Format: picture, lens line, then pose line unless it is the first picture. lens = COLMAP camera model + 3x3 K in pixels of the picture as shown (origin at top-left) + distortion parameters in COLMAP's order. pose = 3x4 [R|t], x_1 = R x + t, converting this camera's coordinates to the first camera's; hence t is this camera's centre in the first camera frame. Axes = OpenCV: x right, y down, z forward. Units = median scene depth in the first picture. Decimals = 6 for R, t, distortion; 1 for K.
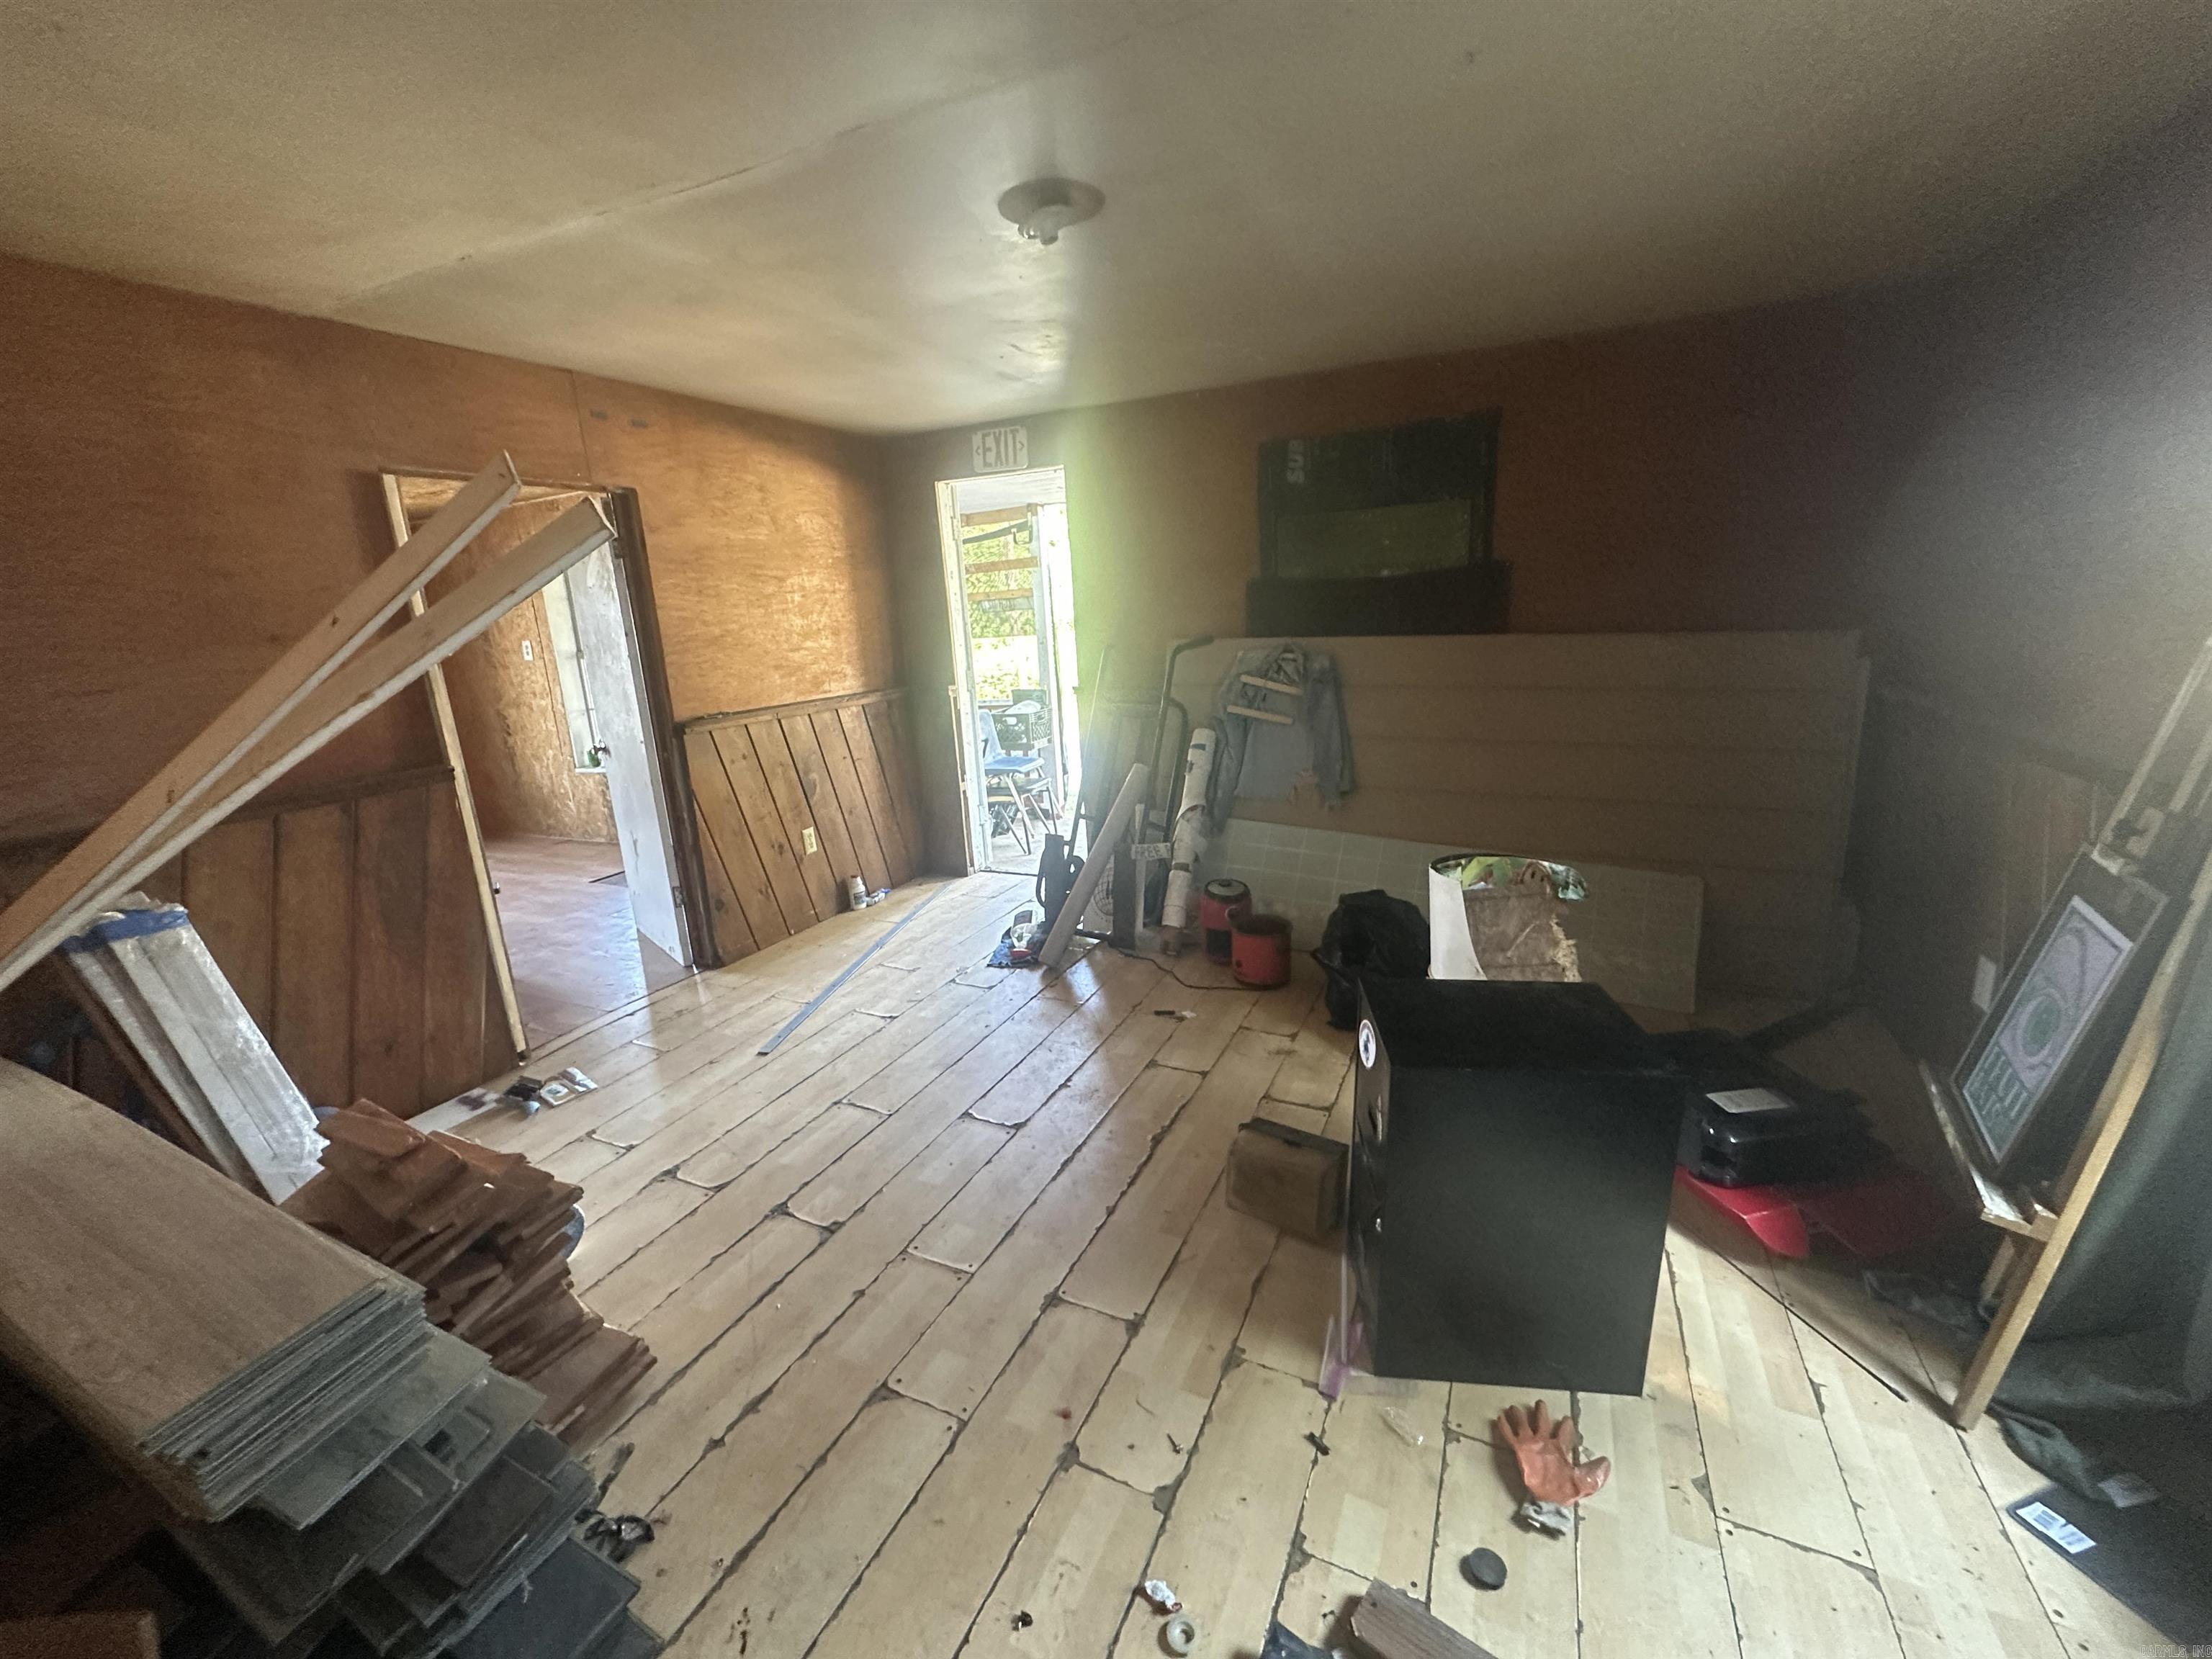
lens RADIAL K [[883.3, 0, 1105.4], [0, 883.3, 828.9], [0, 0, 1]] dist [-0.004015, 0.001244]
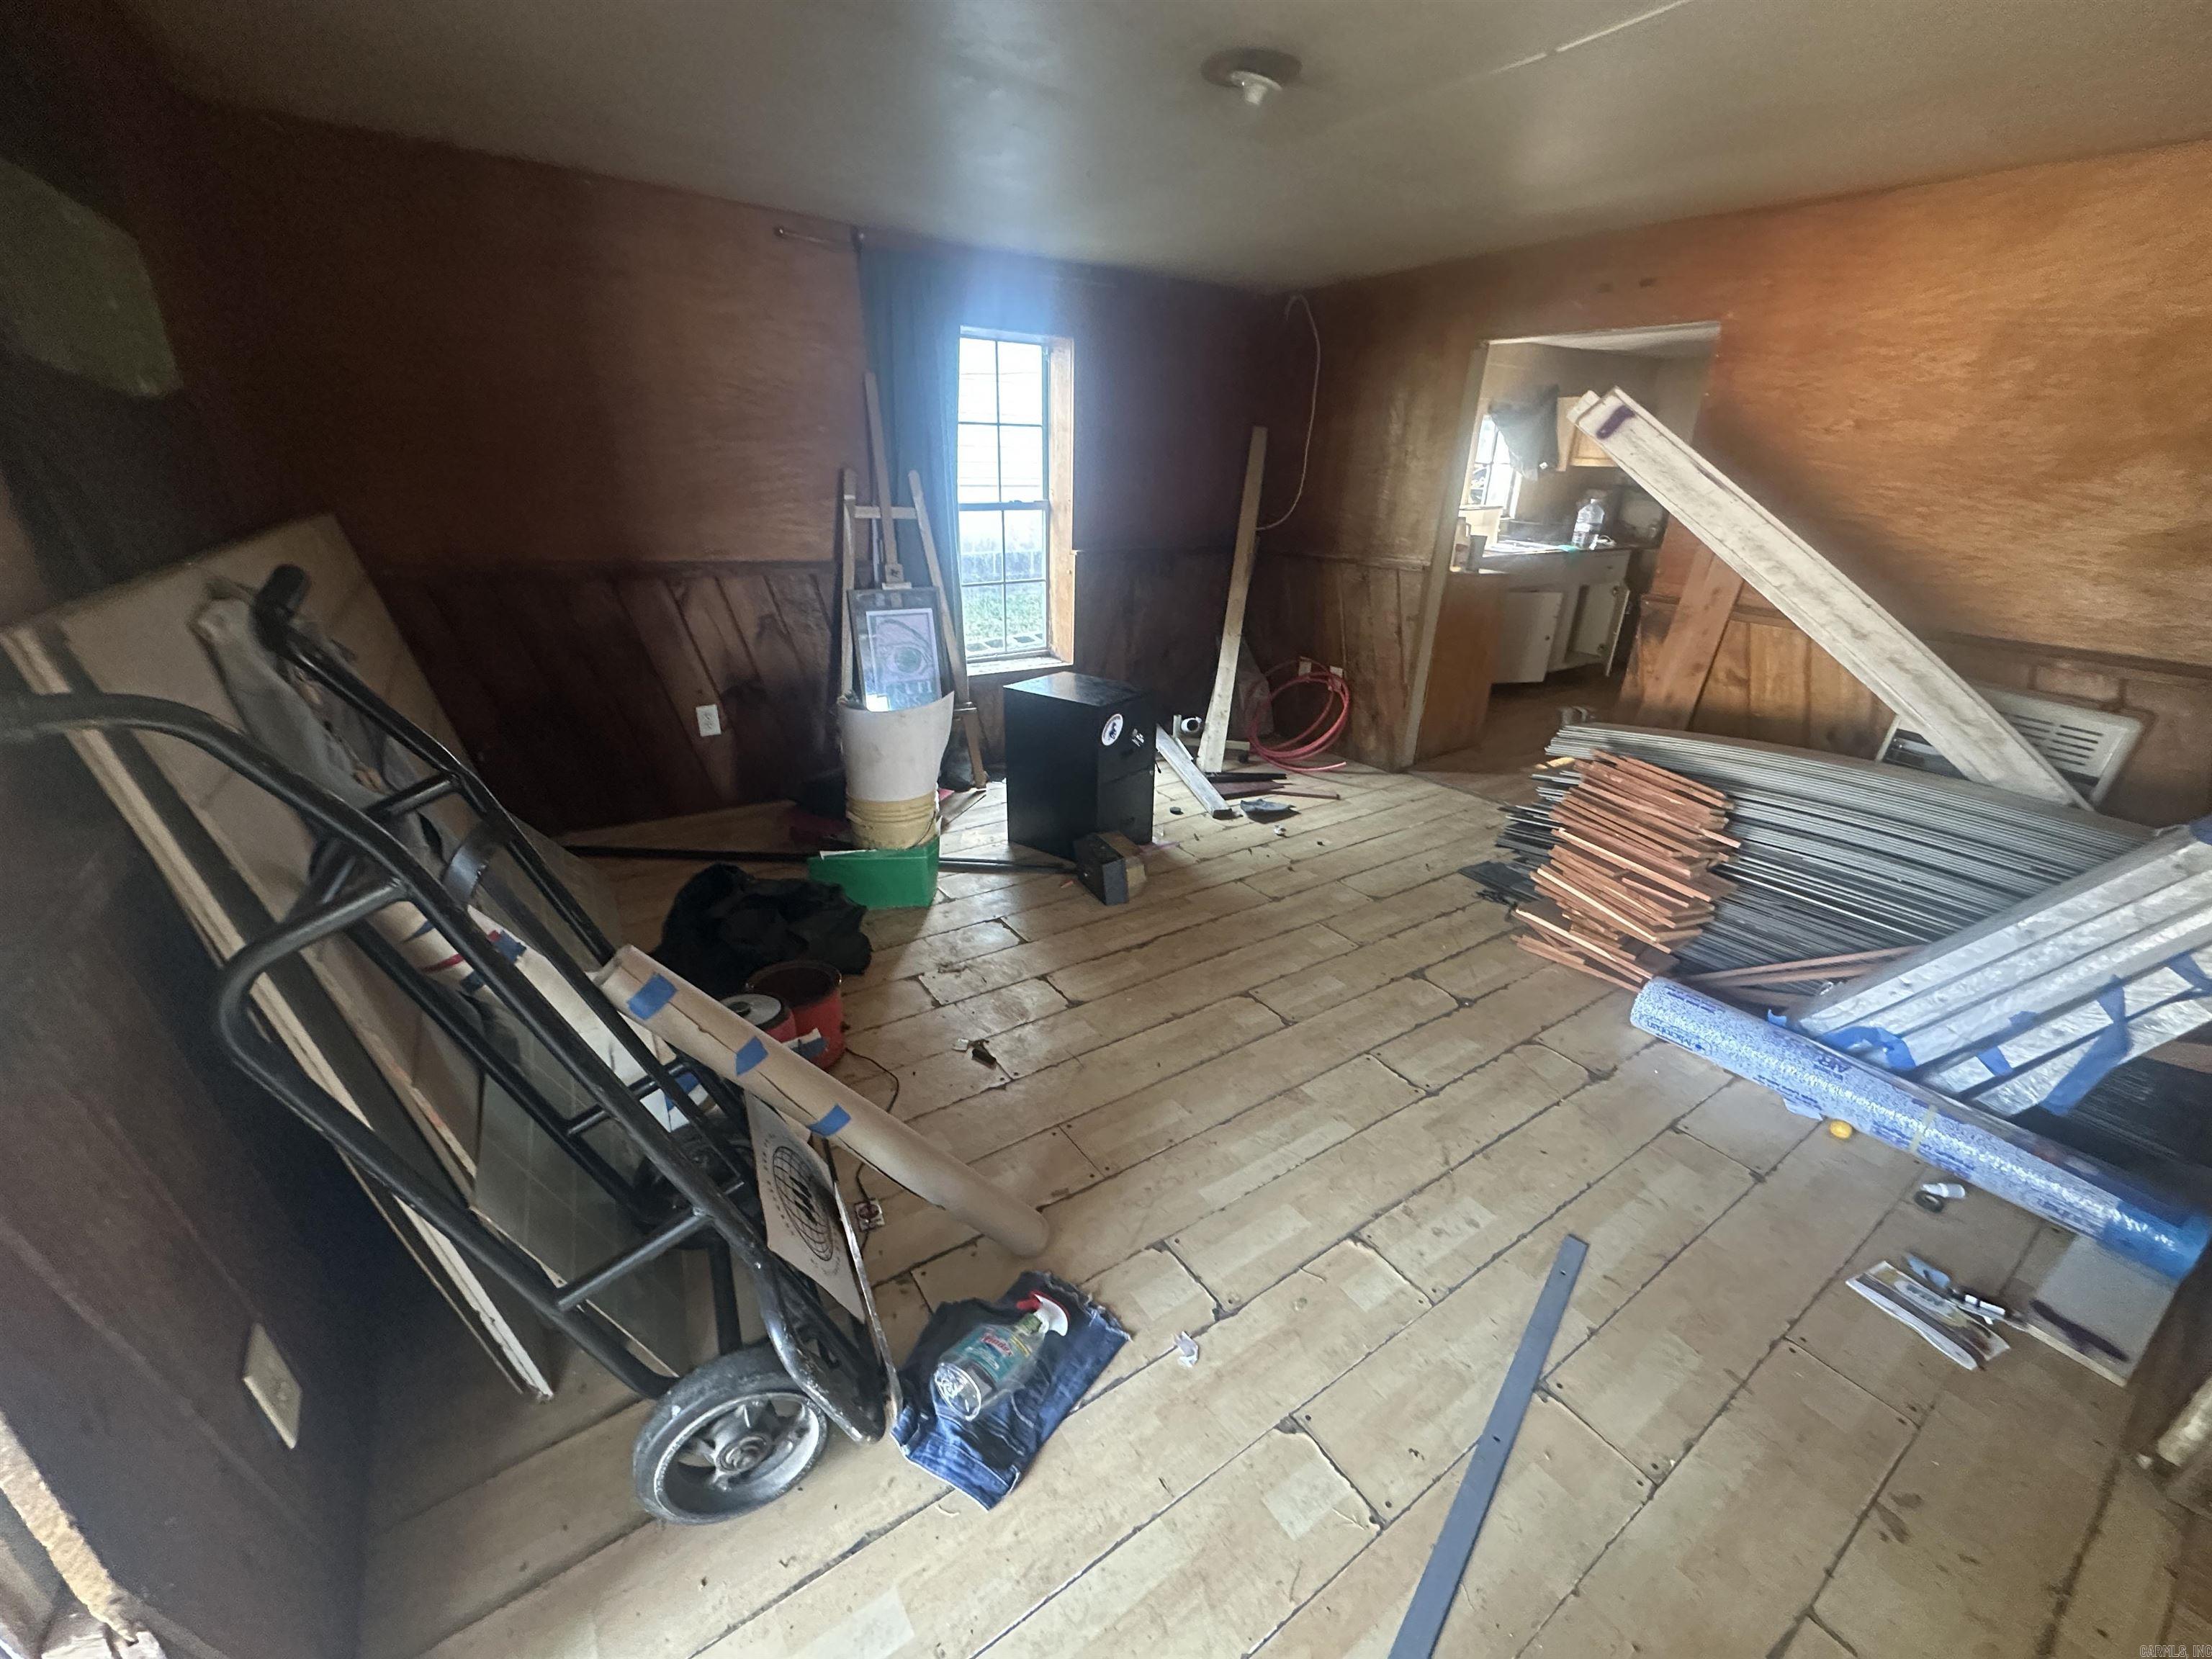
lens RADIAL K [[883.3, 0, 1101.0], [0, 883.3, 830.0], [0, 0, 1]] dist [-0.004015, 0.001244]
pose [[-0.865179, -0.168143, 0.472434, -0.376554], [0.137061, 0.826947, 0.545319, -0.379200], [-0.482369, 0.536551, -0.692411, 1.552791]]
